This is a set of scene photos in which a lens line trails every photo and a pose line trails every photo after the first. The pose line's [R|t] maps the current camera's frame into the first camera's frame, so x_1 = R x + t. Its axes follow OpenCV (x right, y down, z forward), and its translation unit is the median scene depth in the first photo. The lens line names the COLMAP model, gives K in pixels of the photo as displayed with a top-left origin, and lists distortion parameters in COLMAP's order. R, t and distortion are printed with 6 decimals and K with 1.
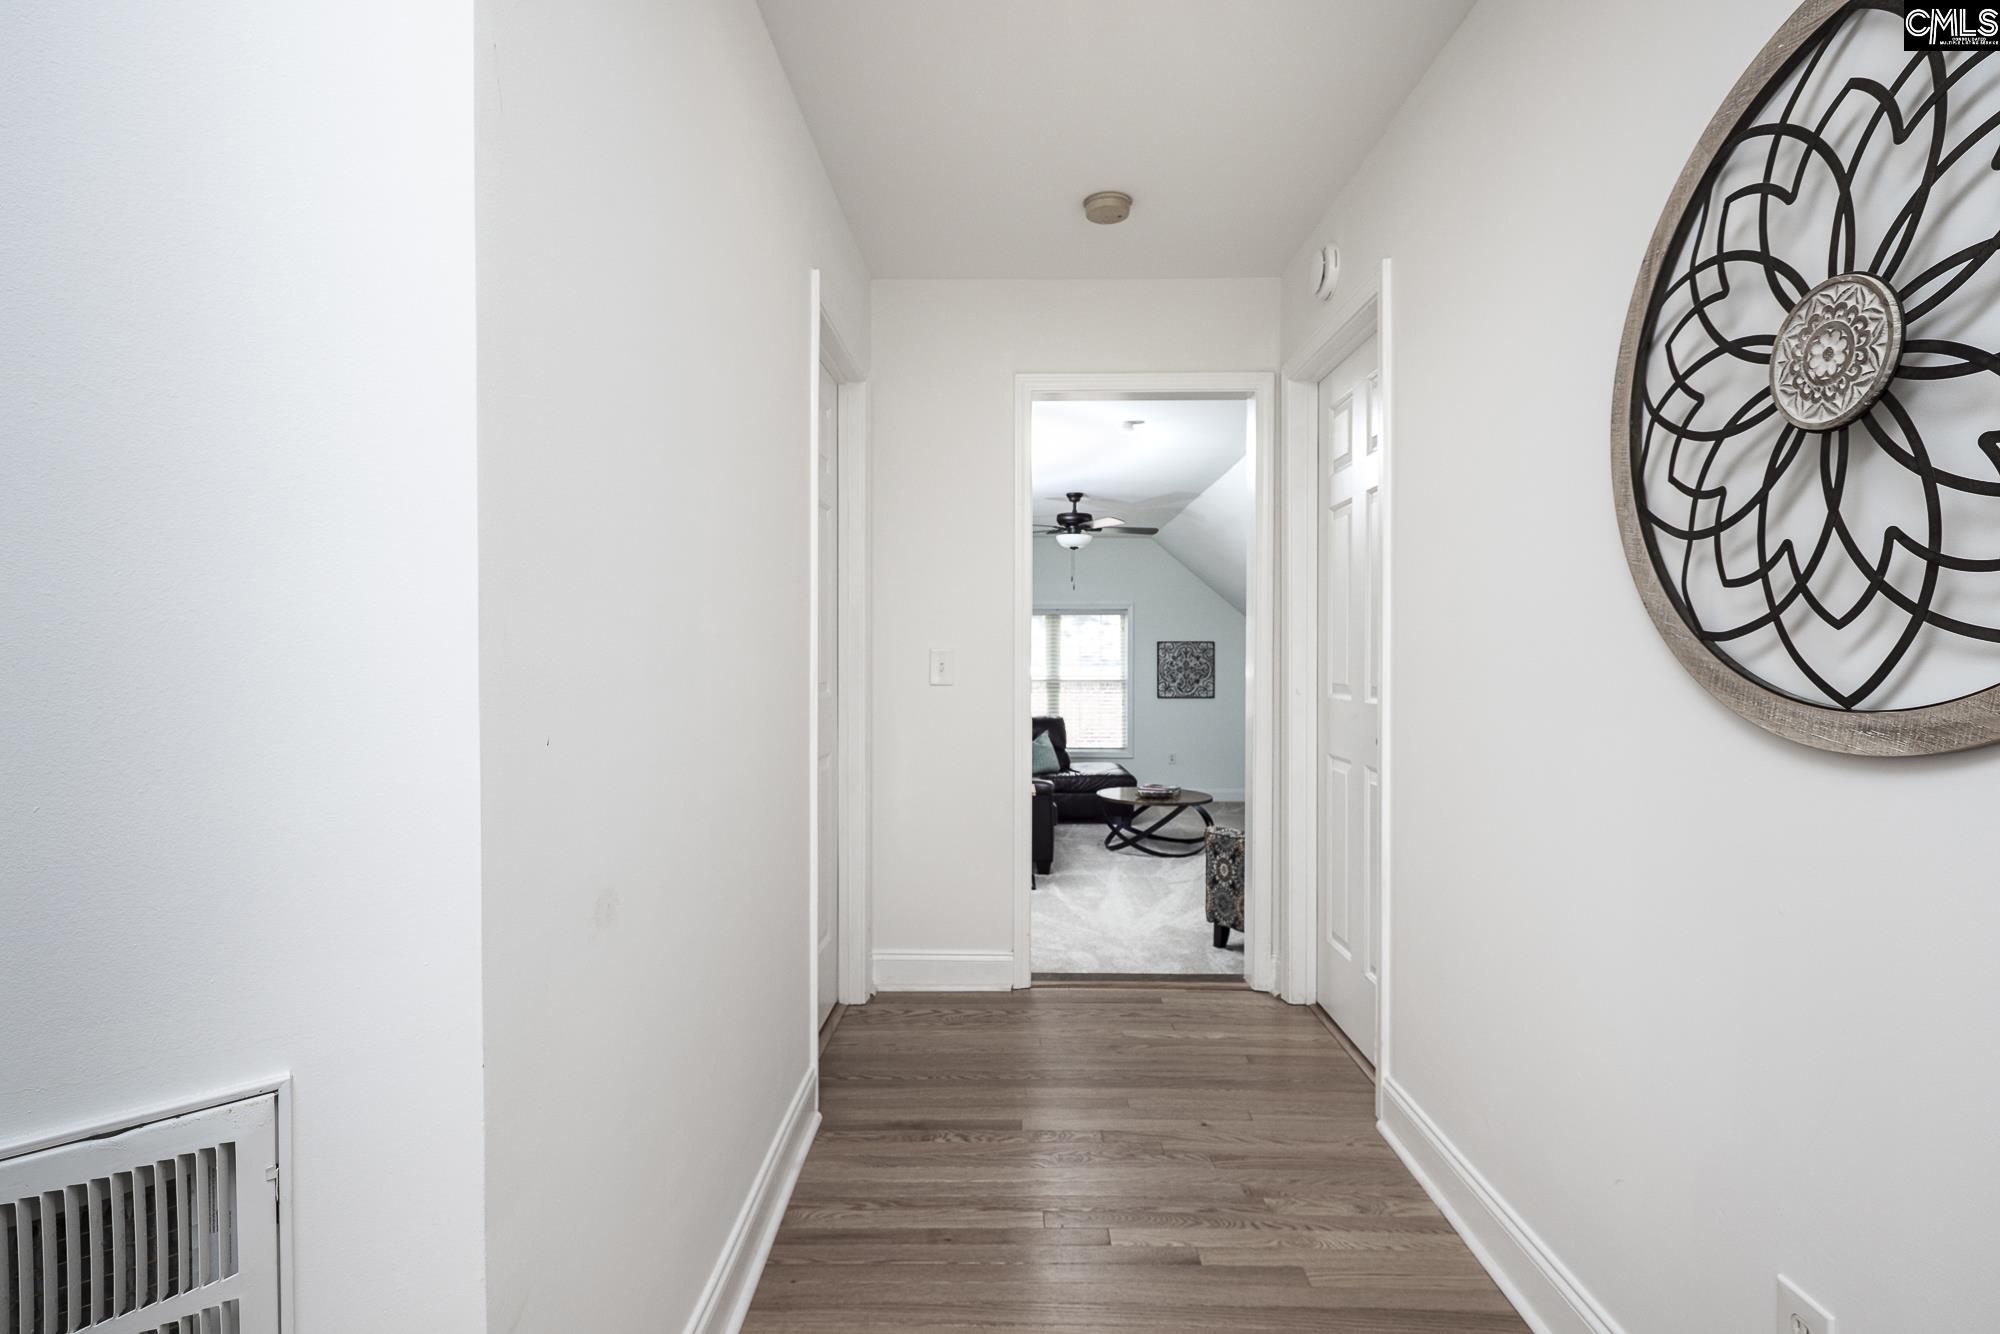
lens RADIAL K [[969.4, 0, 1000.0], [0, 969.4, 667.0], [0, 0, 1]] dist [-0.000304, -0.000031]
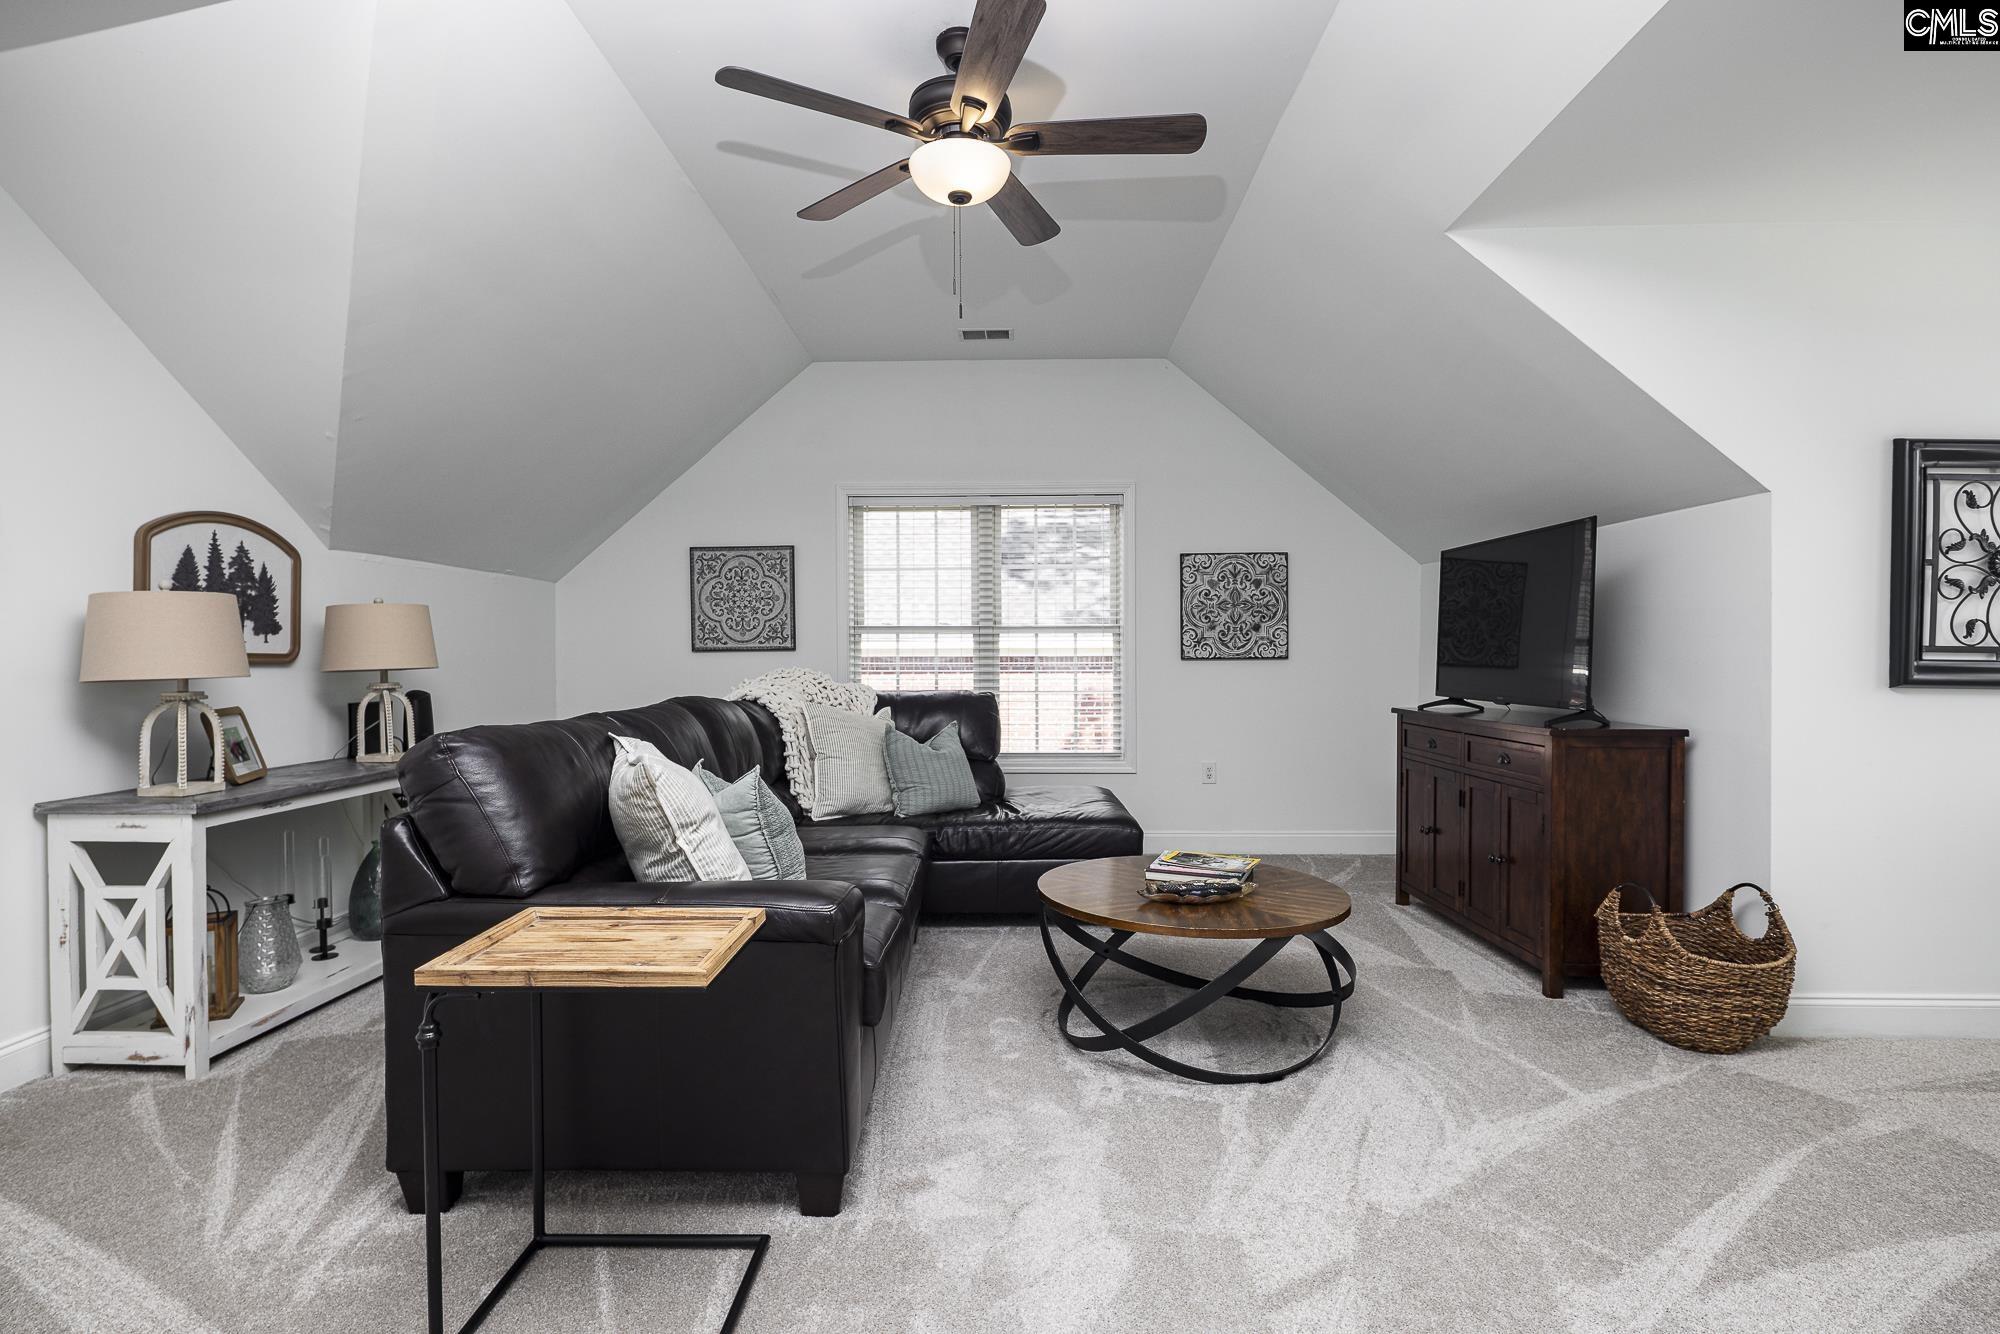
lens RADIAL K [[969.4, 0, 1000.0], [0, 969.4, 667.0], [0, 0, 1]] dist [-0.000304, -0.000031]
pose [[0.999972, -0.005010, -0.005514, 0.071991], [0.005036, 0.999976, 0.004706, 0.035578], [0.005490, -0.004734, 0.999974, 0.507986]]
